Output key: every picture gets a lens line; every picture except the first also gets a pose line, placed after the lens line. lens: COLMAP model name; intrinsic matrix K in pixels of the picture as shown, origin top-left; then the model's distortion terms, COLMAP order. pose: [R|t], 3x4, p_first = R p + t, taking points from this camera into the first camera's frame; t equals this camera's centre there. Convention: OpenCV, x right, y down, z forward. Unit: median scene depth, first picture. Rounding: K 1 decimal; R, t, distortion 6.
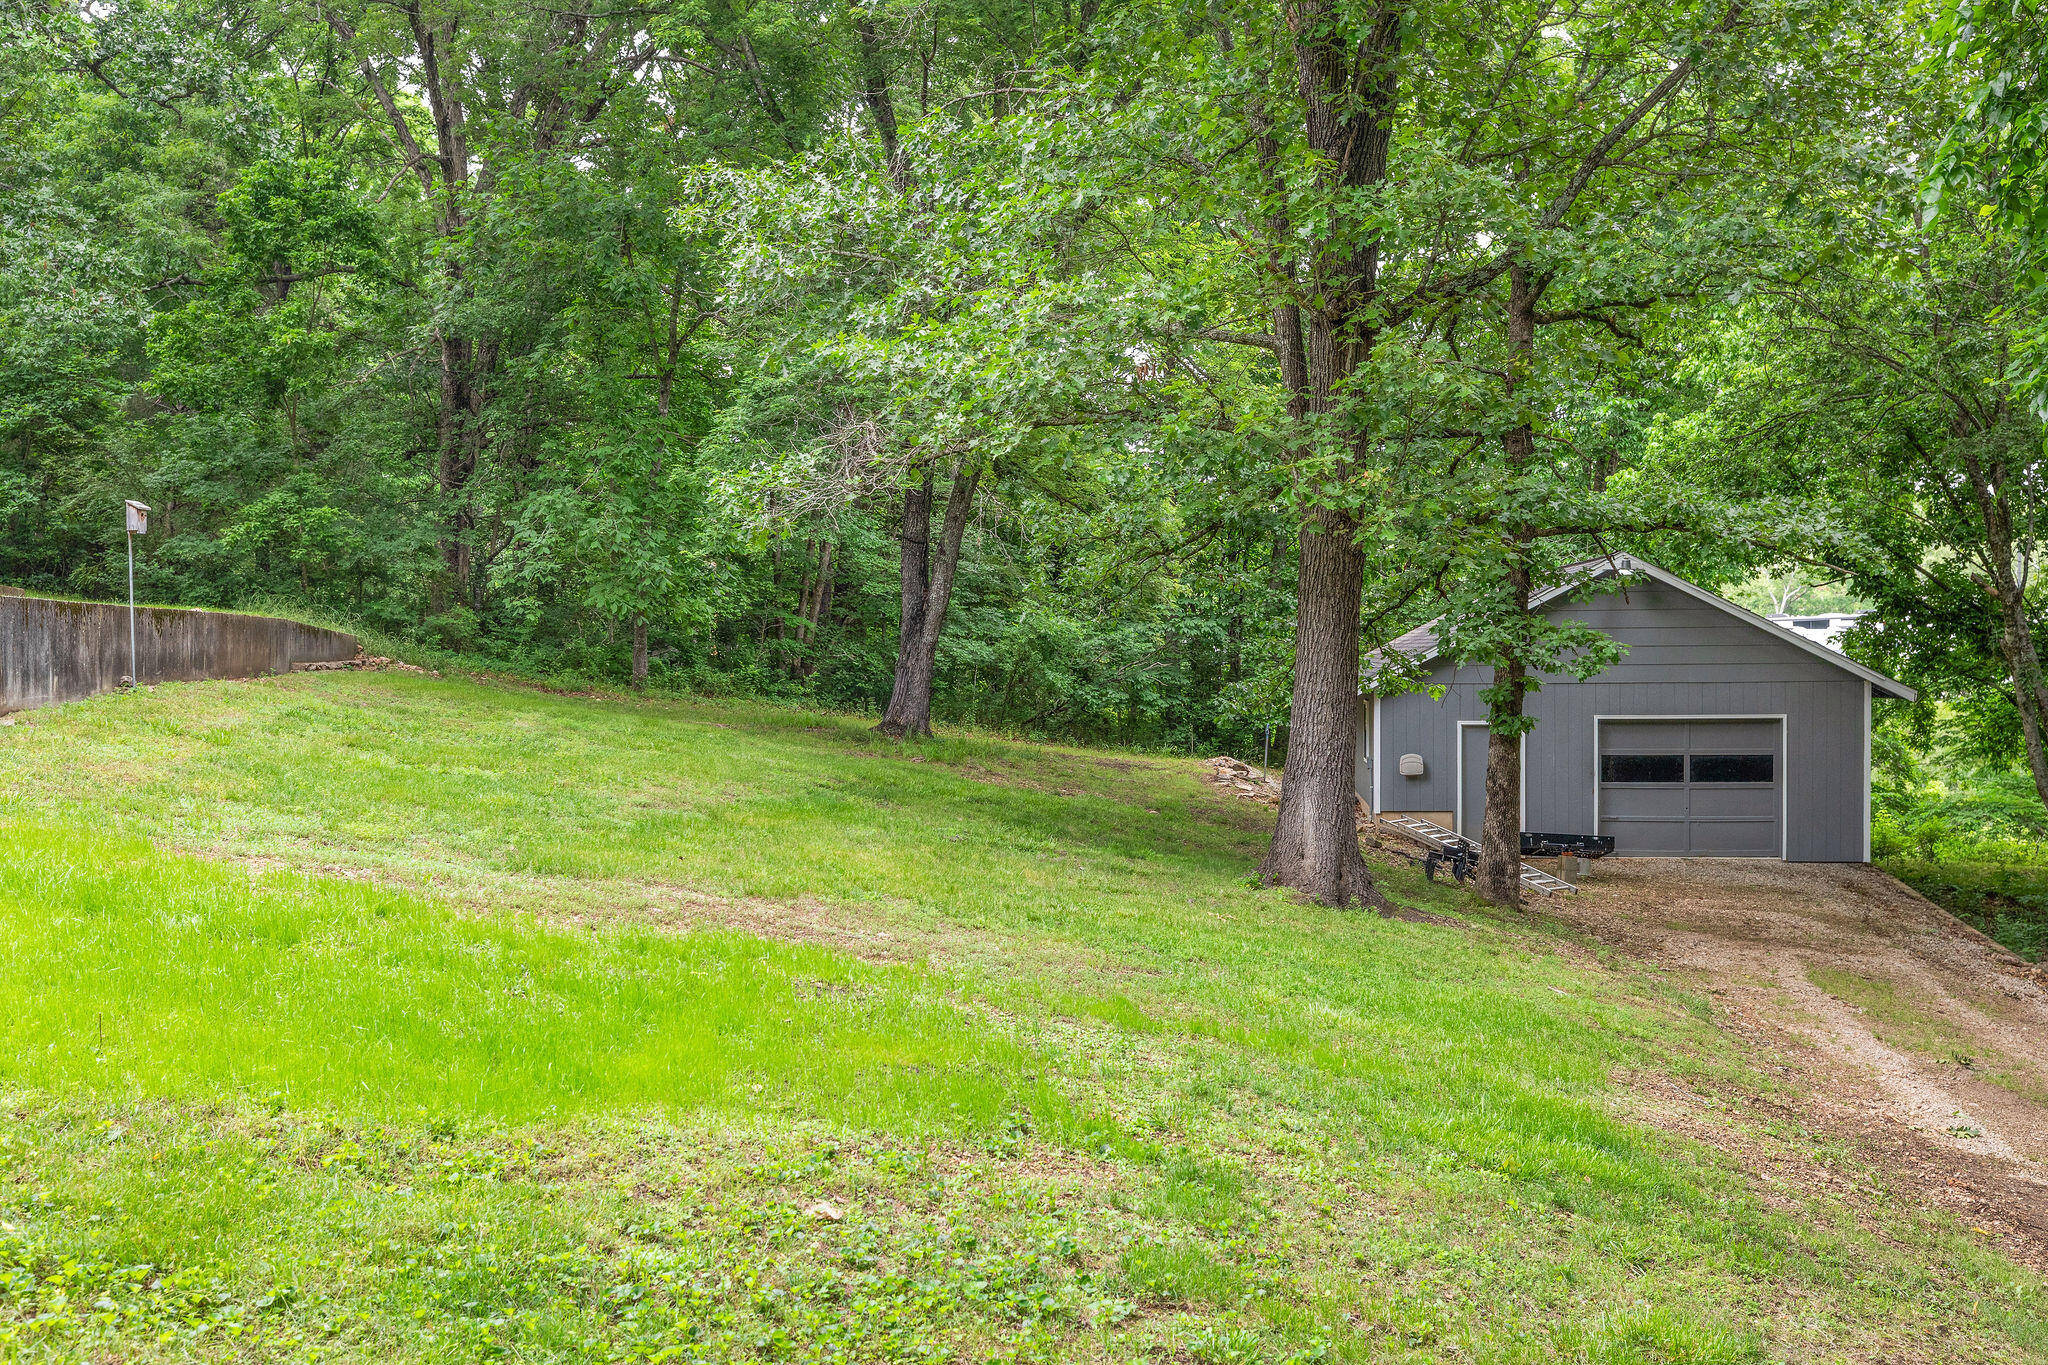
lens RADIAL K [[2066.1, 0, 1024.0], [0, 2066.1, 682.5], [0, 0, 1]] dist [0.000041, -0.000070]
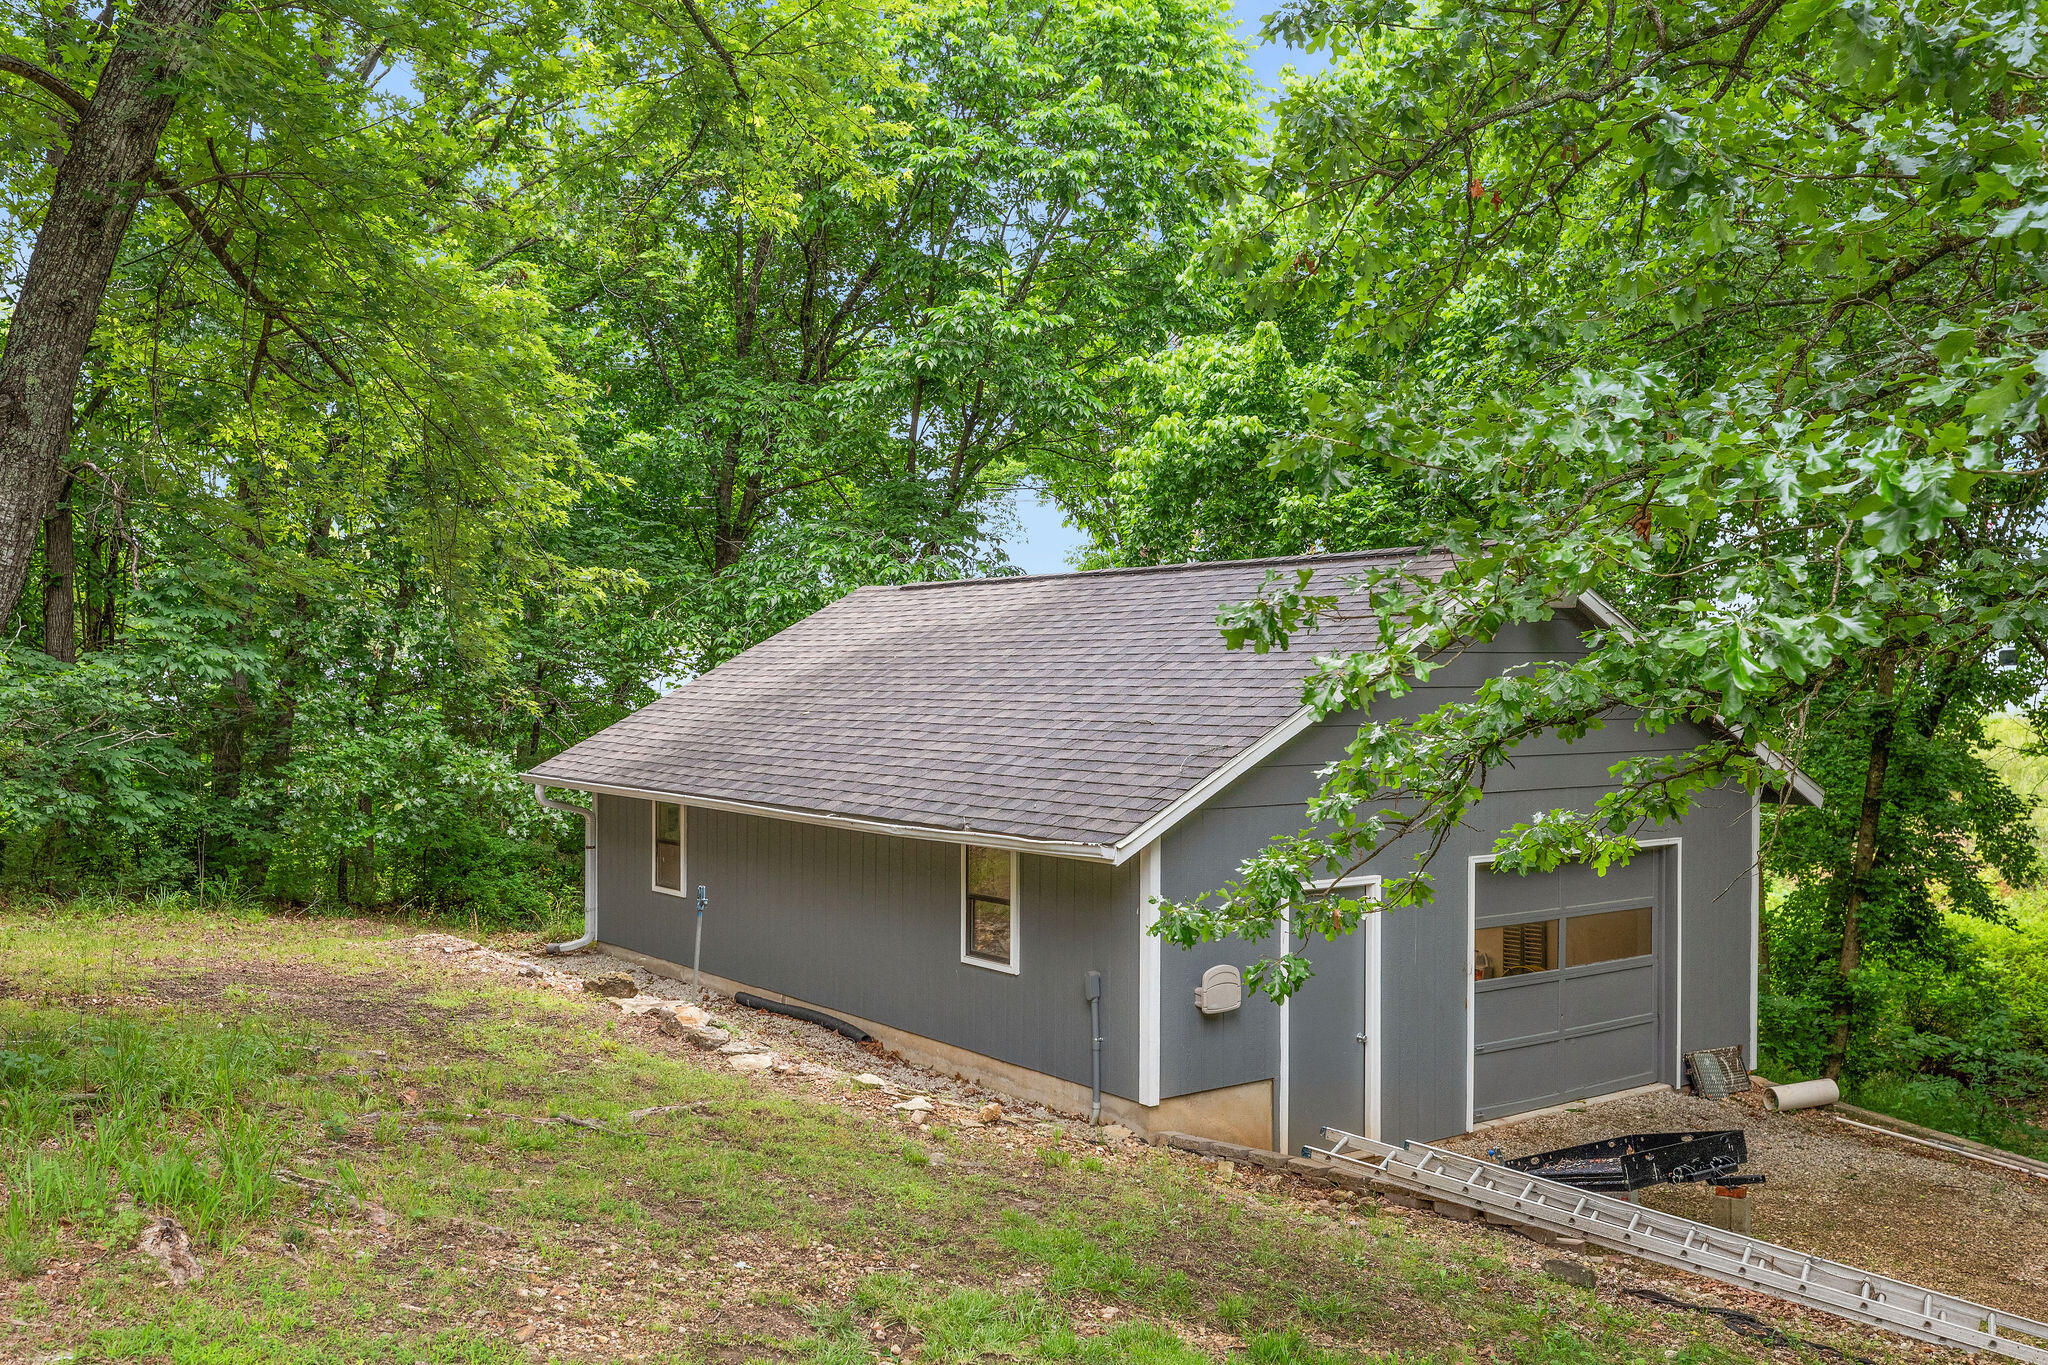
lens RADIAL K [[1787.2, 0, 1024.0], [0, 1787.2, 682.5], [0, 0, 1]] dist [-0.001038, -0.000333]
pose [[0.731232, 0.001935, 0.682126, -0.079272], [0.004087, 0.999966, -0.007217, -0.017795], [-0.682117, 0.008065, 0.731199, 0.527659]]
